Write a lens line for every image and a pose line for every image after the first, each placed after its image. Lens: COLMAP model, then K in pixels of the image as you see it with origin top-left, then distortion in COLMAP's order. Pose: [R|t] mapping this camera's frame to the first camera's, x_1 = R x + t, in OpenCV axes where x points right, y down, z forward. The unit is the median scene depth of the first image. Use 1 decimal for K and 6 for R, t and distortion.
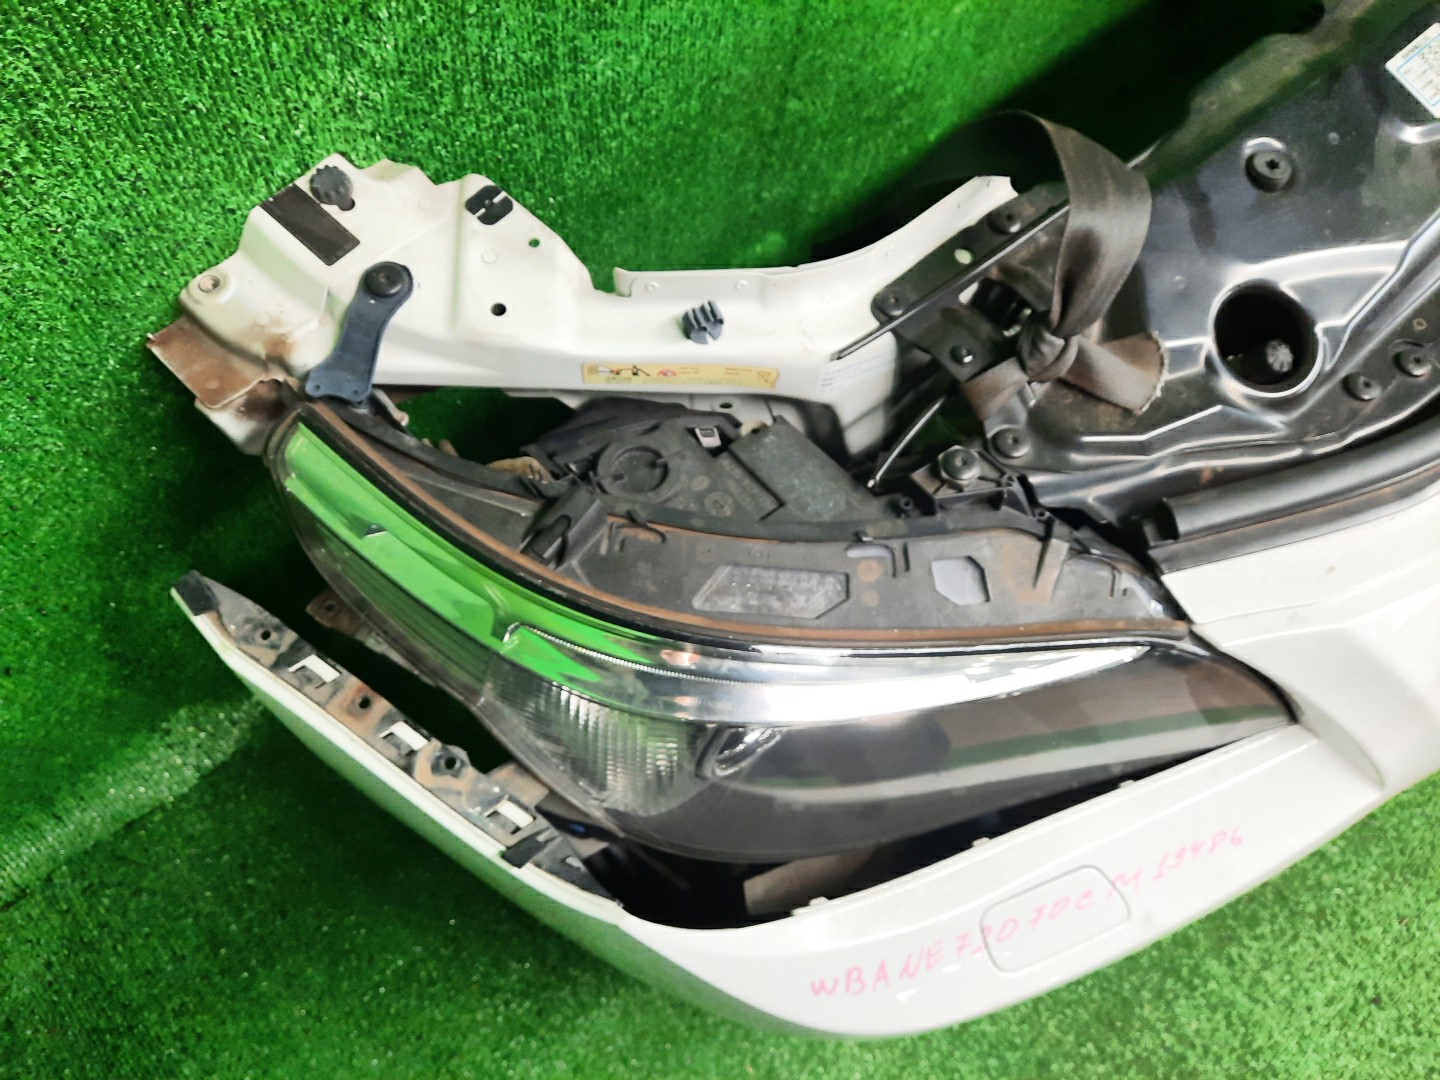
lens RADIAL K [[1061.0, 0, 710.4], [0, 1061.0, 540.1], [0, 0, 1]] dist [0.048303, -0.037587]
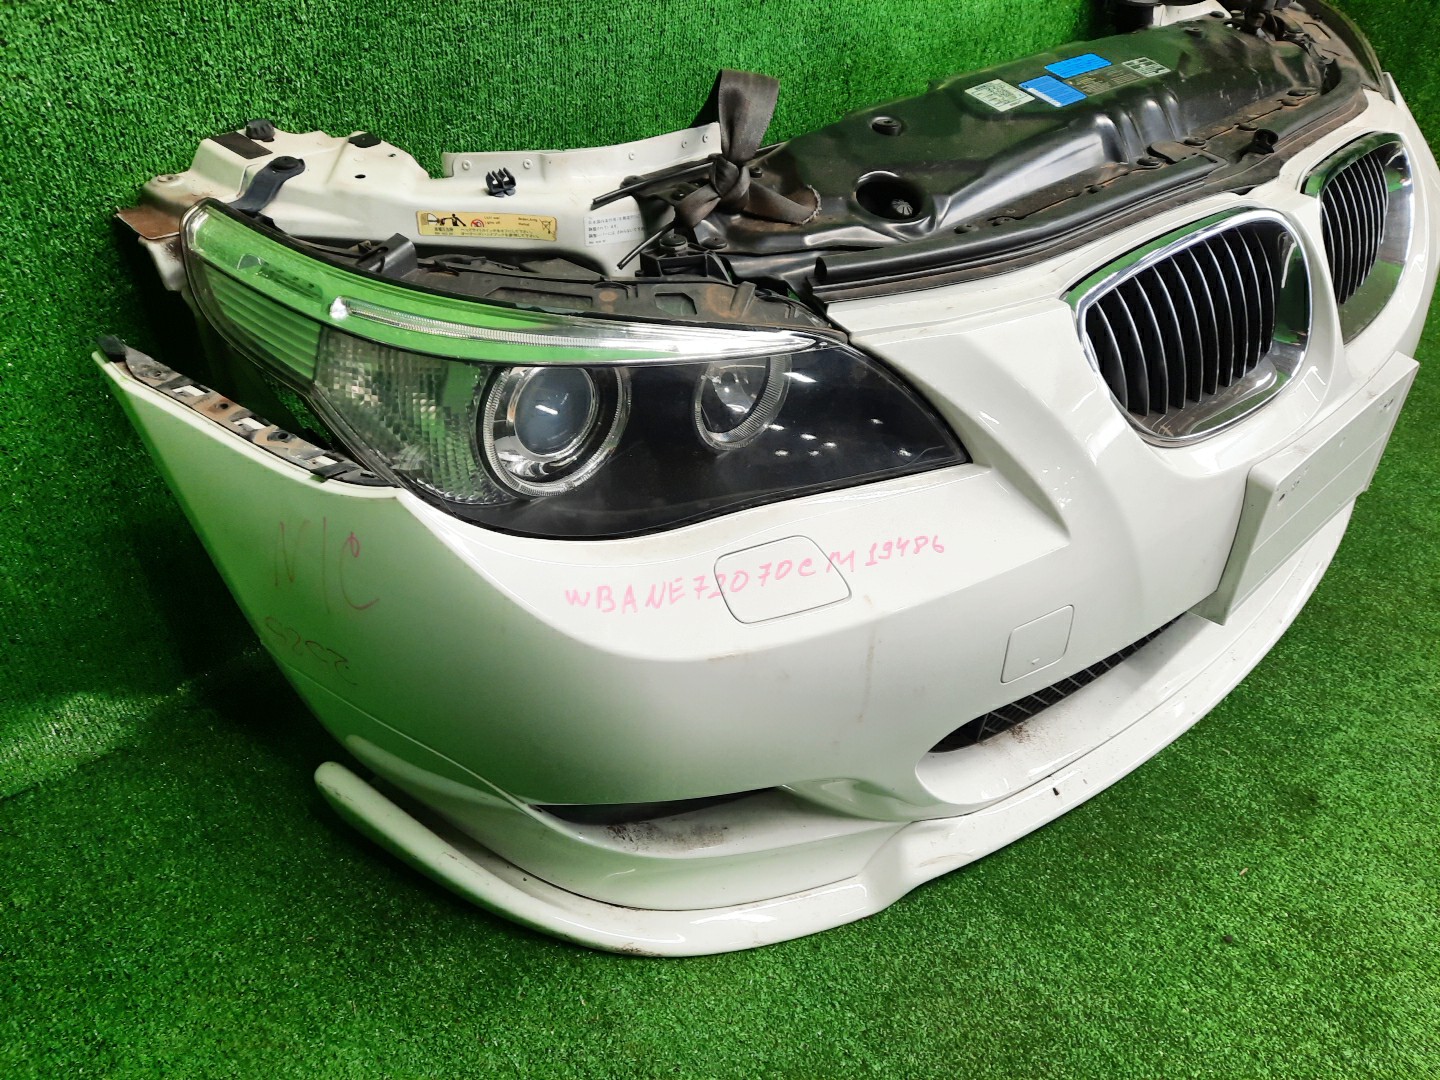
lens RADIAL K [[1061.0, 0, 720.6], [0, 1061.0, 544.6], [0, 0, 1]] dist [0.048303, -0.037587]
pose [[0.999100, -0.036789, 0.021100, 0.241570], [0.042373, 0.886877, -0.460058, 0.908507], [-0.001788, 0.460538, 0.887638, -0.078229]]
